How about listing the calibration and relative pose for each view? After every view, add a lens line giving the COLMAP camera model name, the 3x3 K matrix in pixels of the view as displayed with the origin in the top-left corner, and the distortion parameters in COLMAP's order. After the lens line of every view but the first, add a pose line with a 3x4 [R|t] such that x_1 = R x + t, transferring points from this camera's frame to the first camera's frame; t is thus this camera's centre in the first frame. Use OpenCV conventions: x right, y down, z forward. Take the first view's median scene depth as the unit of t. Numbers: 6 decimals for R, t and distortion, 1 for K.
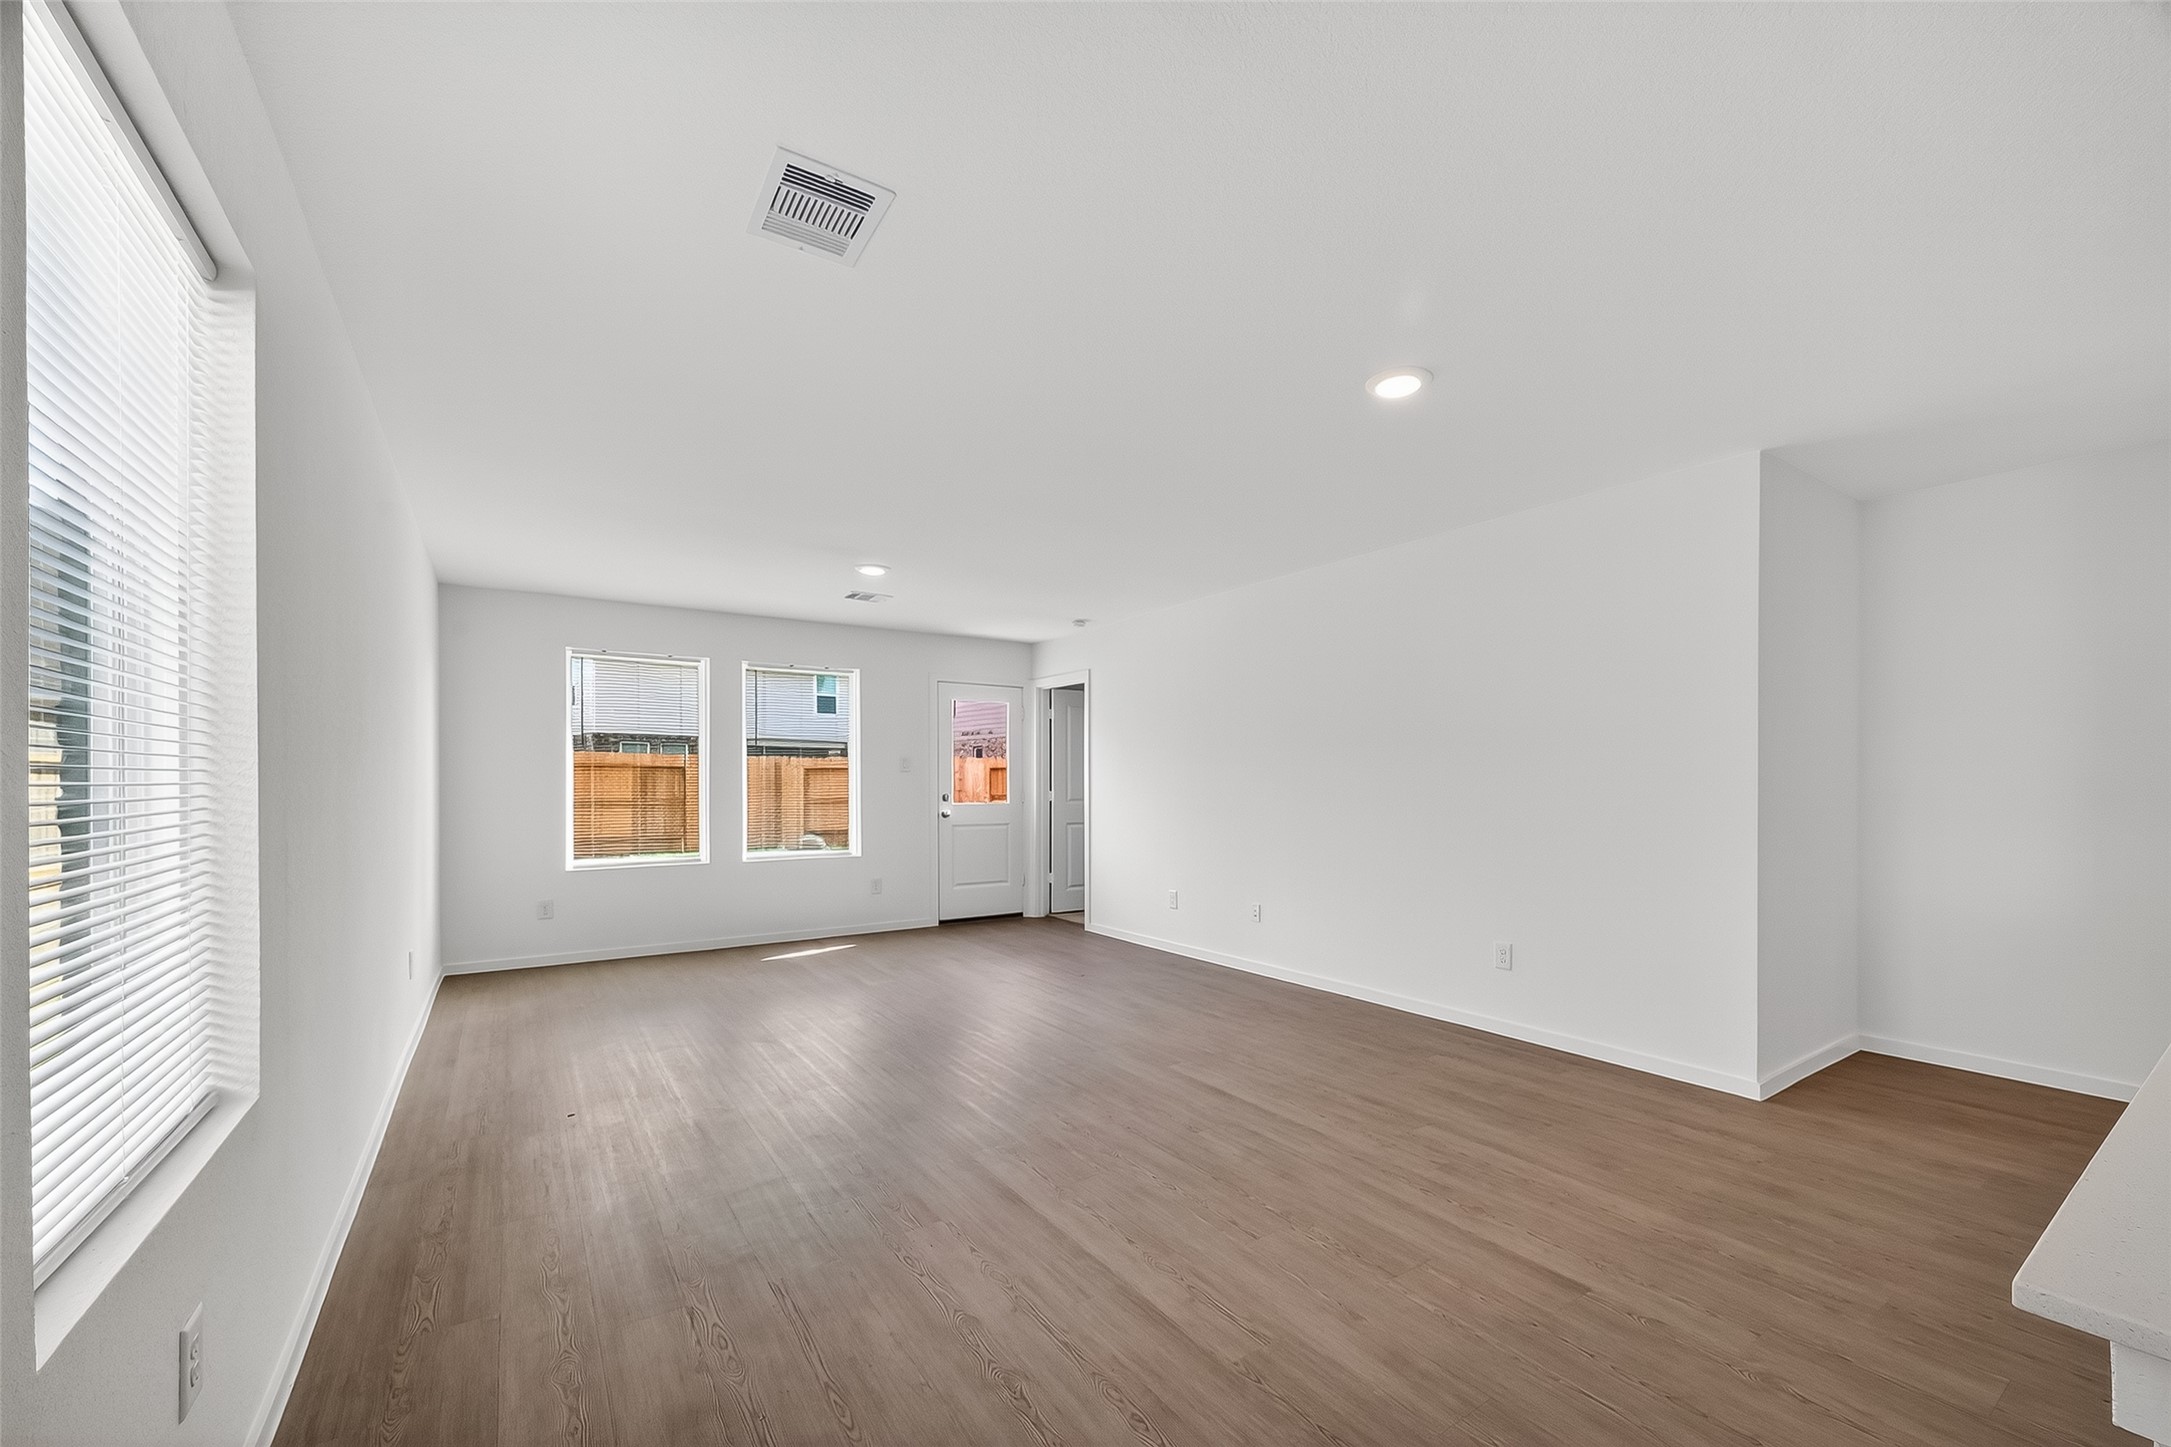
lens RADIAL K [[887.2, 0, 1114.7], [0, 887.2, 788.9], [0, 0, 1]] dist [-0.000903, -0.000227]
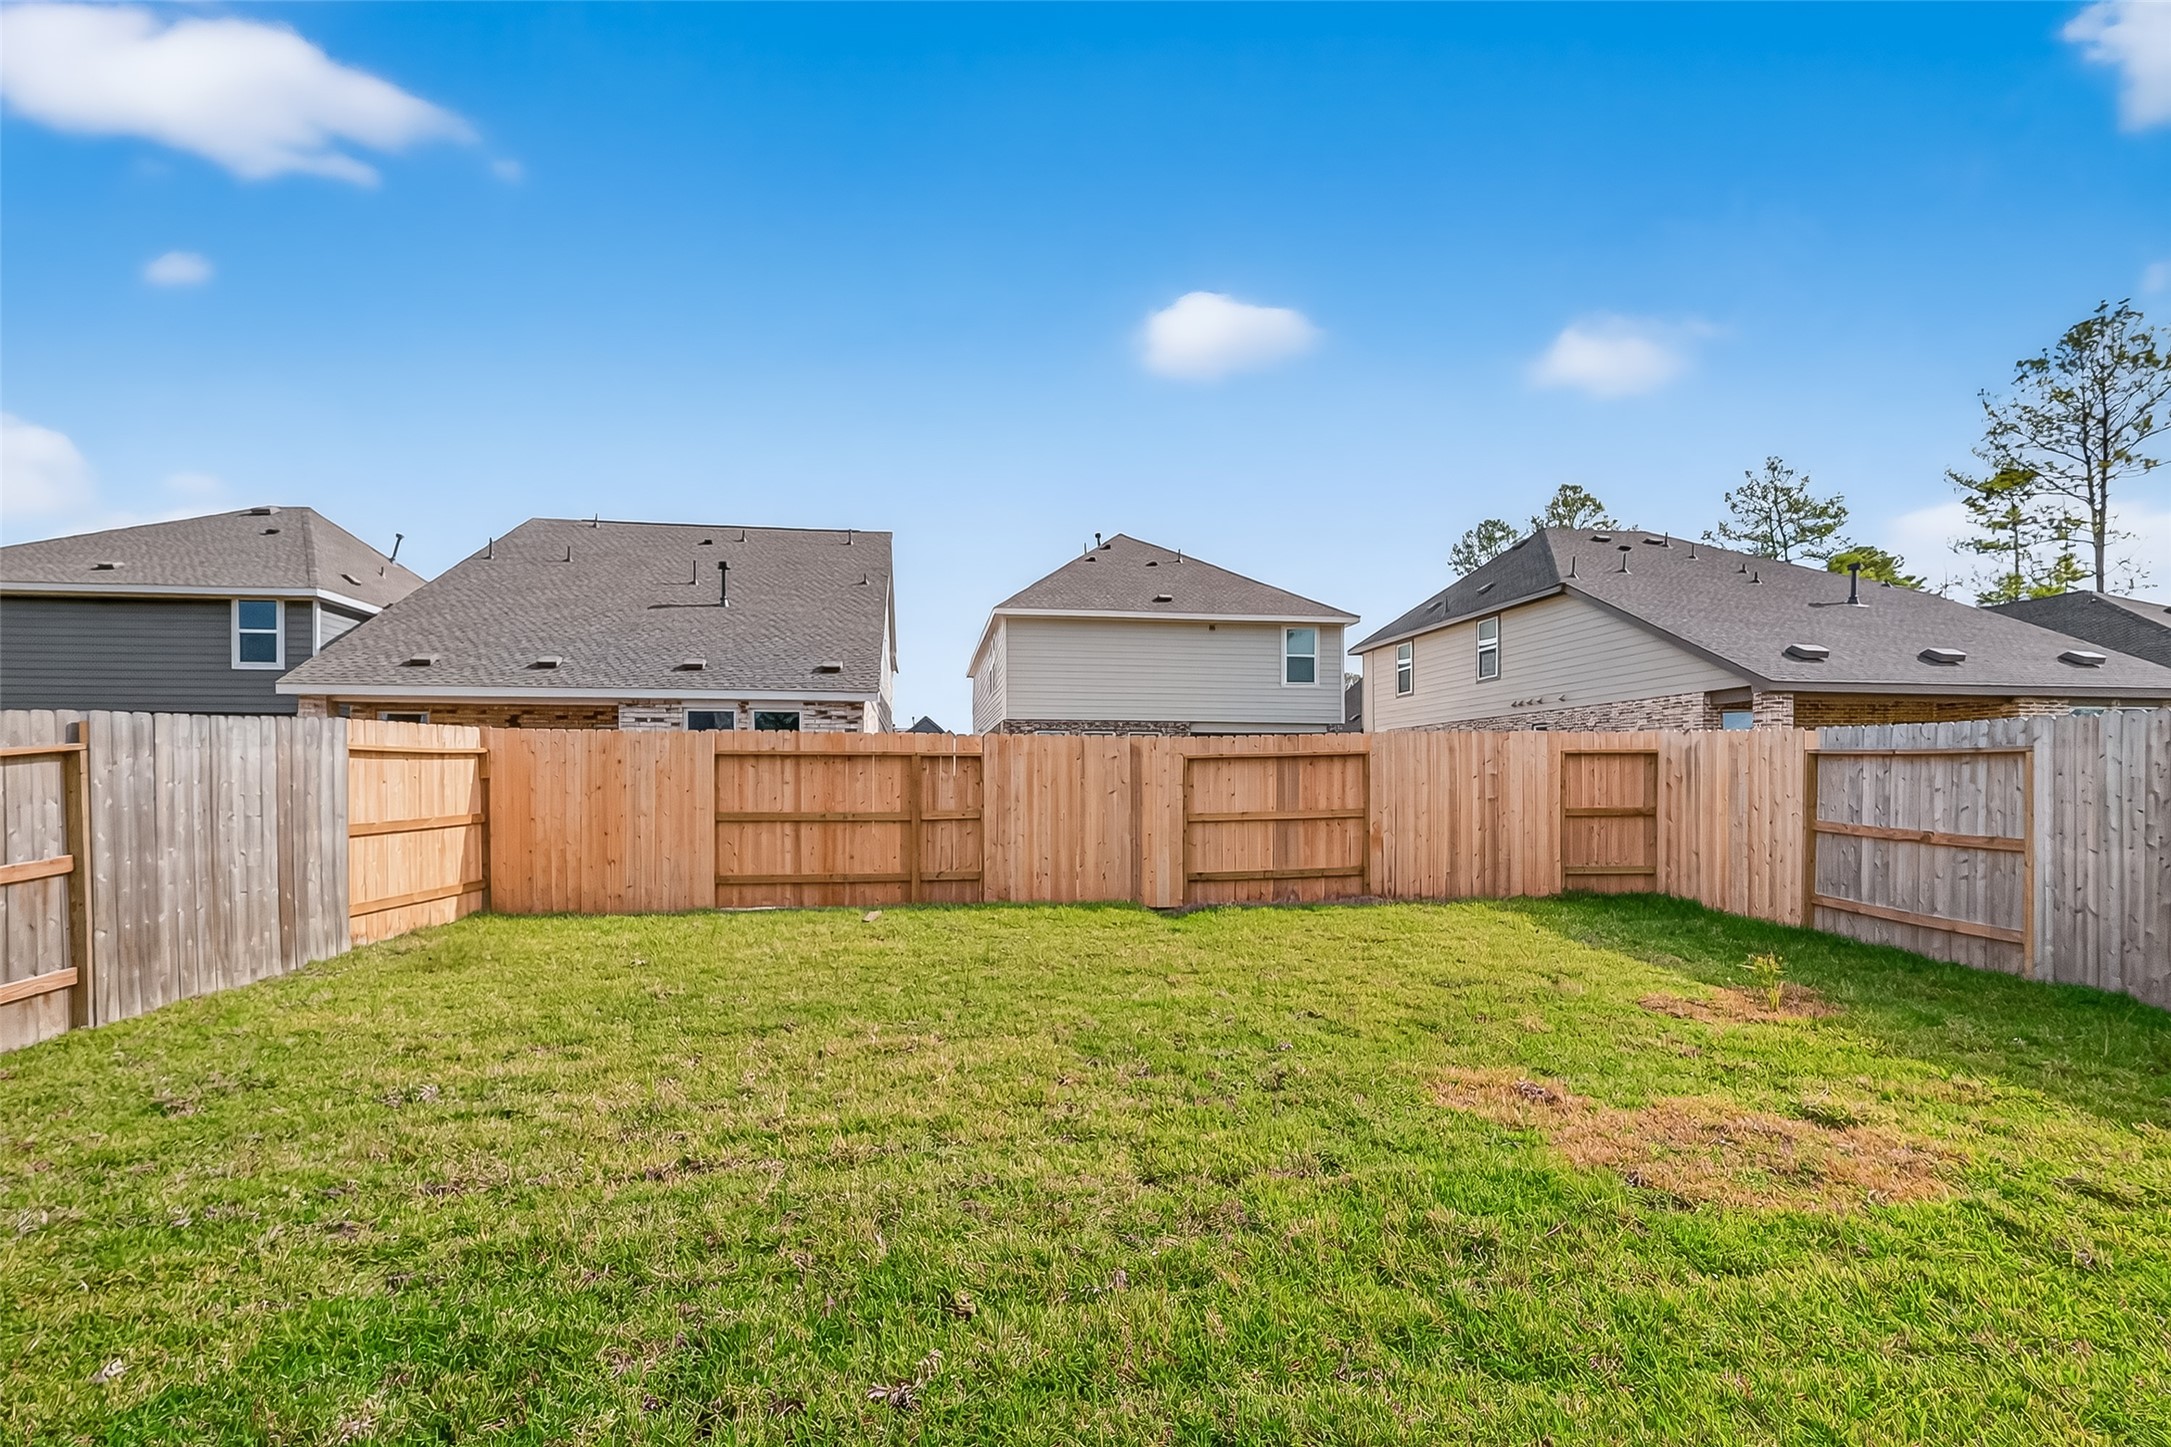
lens RADIAL K [[887.2, 0, 1114.7], [0, 887.2, 788.9], [0, 0, 1]] dist [-0.000903, -0.000227]
pose [[0.823349, 0.001257, -0.567533, -0.075458], [0.000296, 0.999996, 0.002644, -0.004600], [0.567535, -0.002345, 0.823346, 0.513133]]
